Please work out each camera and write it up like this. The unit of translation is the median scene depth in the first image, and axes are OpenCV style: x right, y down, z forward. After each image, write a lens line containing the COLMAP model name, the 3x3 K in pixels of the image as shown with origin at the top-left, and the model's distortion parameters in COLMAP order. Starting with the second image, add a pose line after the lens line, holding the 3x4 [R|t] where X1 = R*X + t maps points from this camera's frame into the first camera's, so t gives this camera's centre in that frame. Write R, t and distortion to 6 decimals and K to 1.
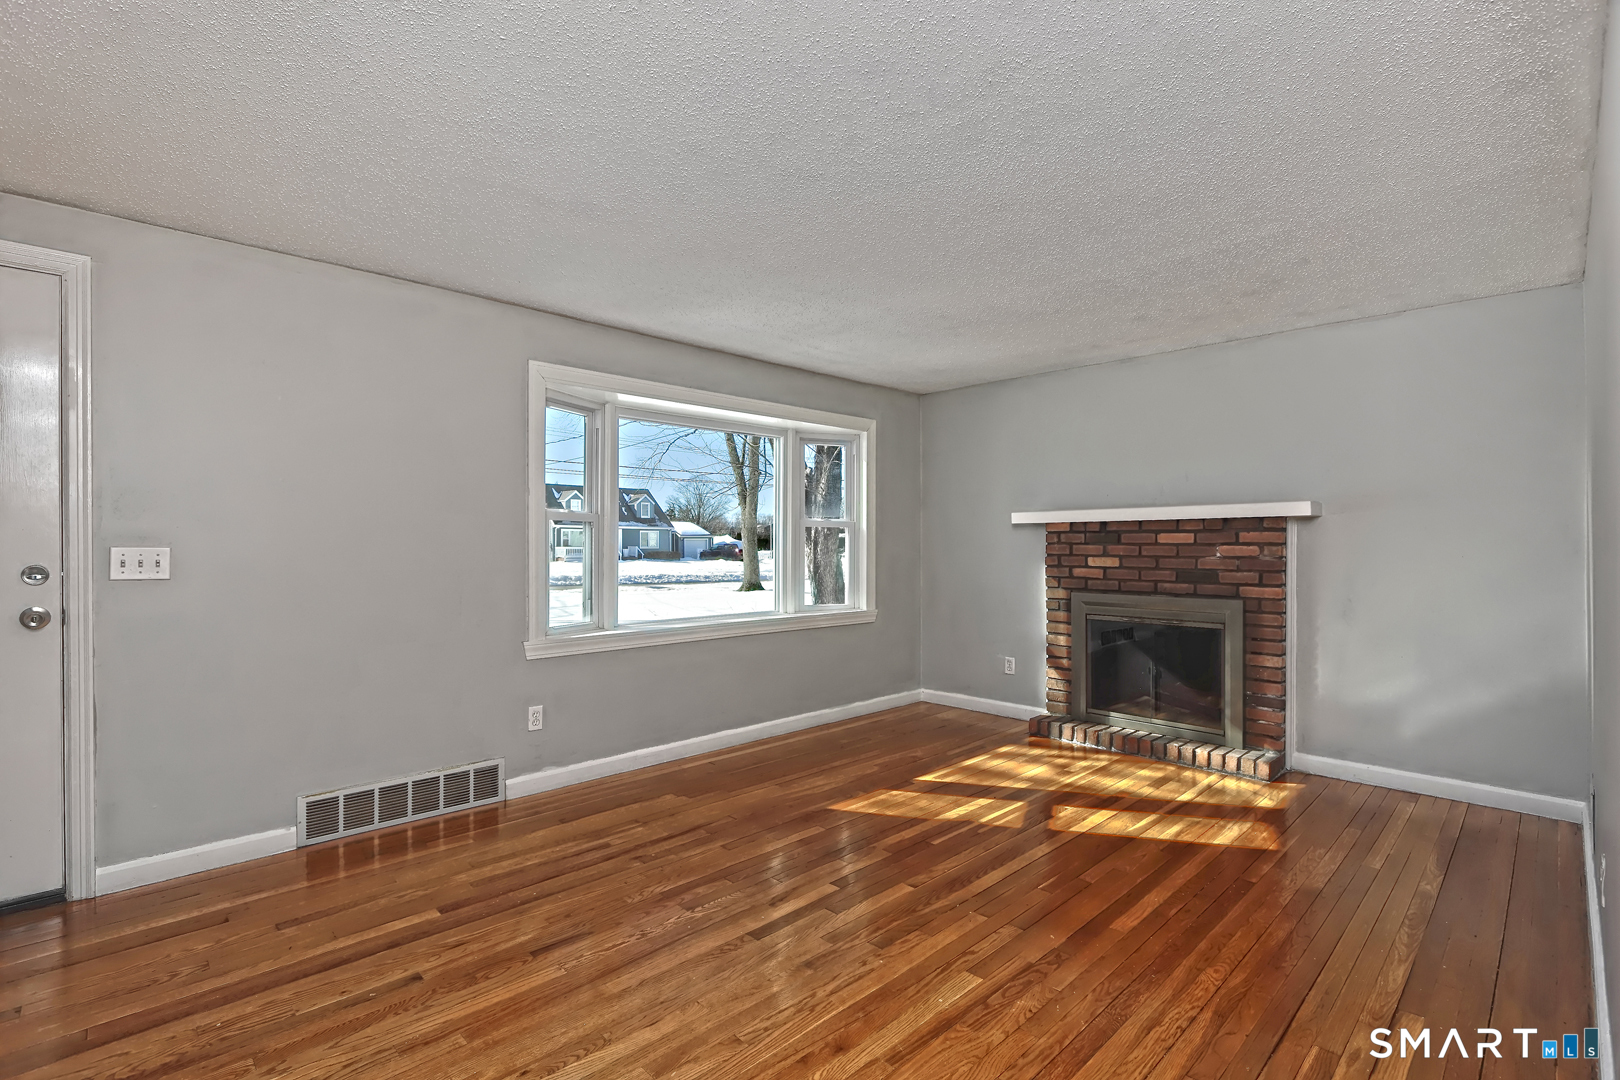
lens RADIAL K [[762.8, 0, 807.6], [0, 762.8, 546.8], [0, 0, 1]] dist [-0.010957, -0.000635]
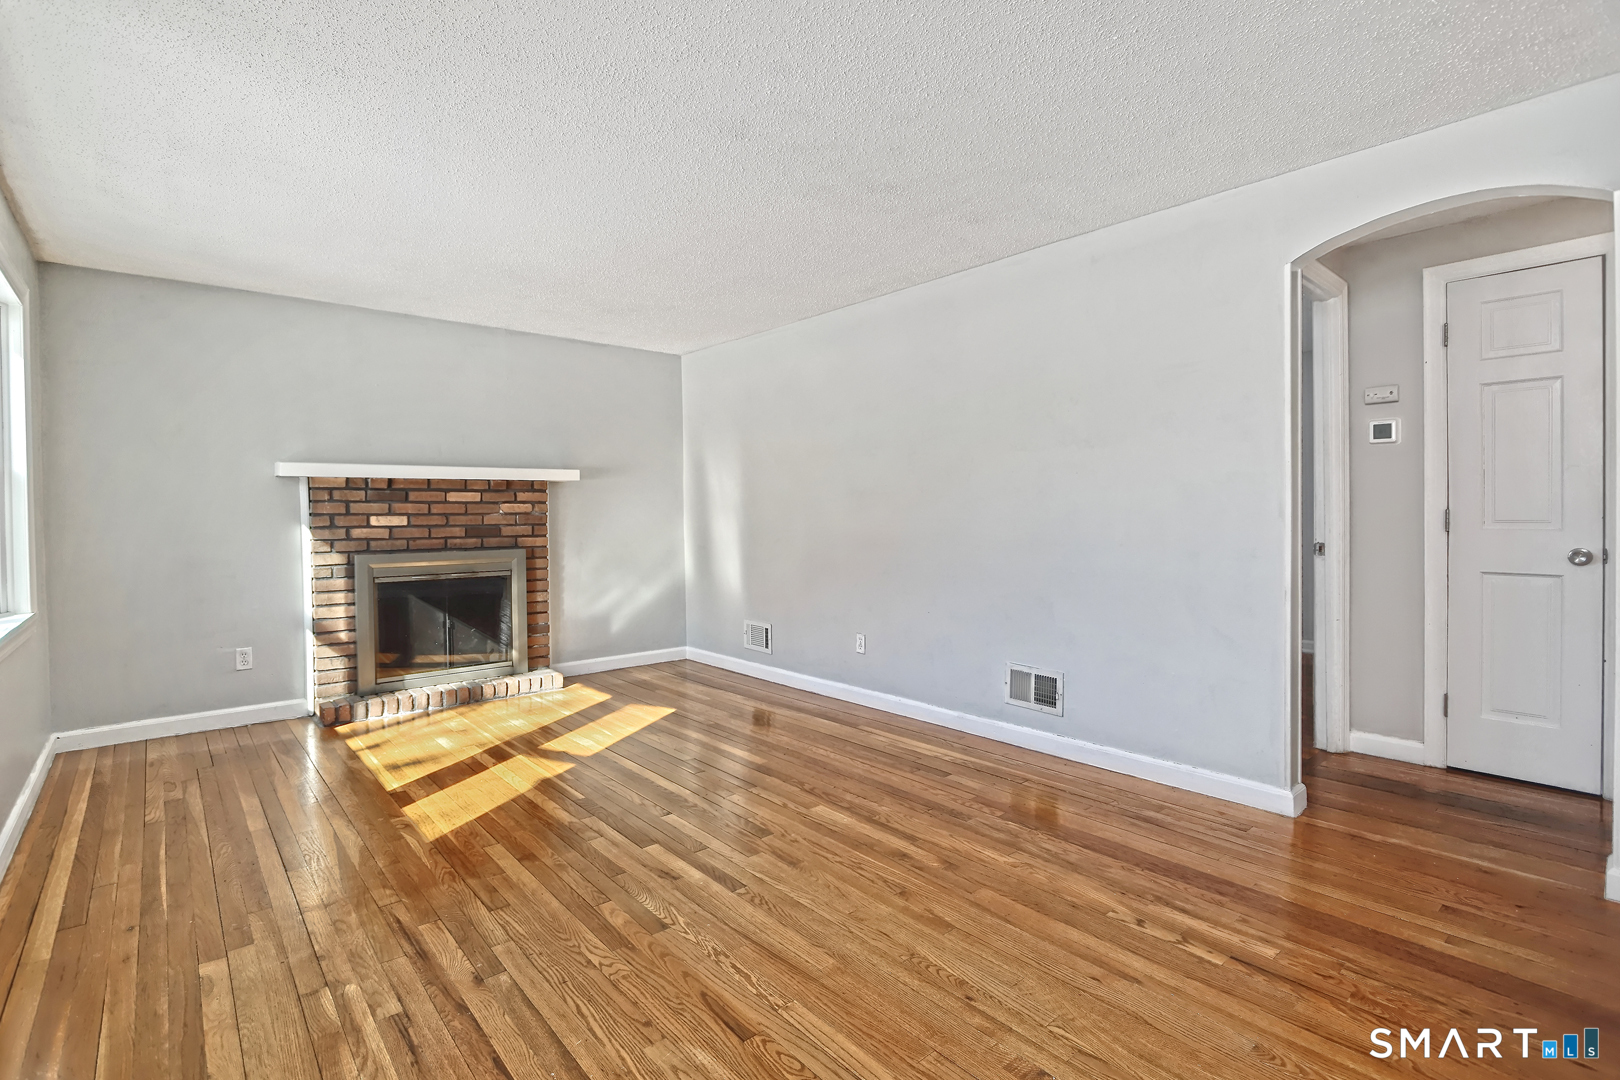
lens RADIAL K [[762.8, 0, 791.3], [0, 762.8, 509.7], [0, 0, 1]] dist [-0.010957, -0.000635]
pose [[0.047451, 0.005411, 0.998859, -0.563446], [0.013742, 0.999887, -0.006069, 0.019503], [-0.998779, 0.014014, 0.047371, 0.476694]]
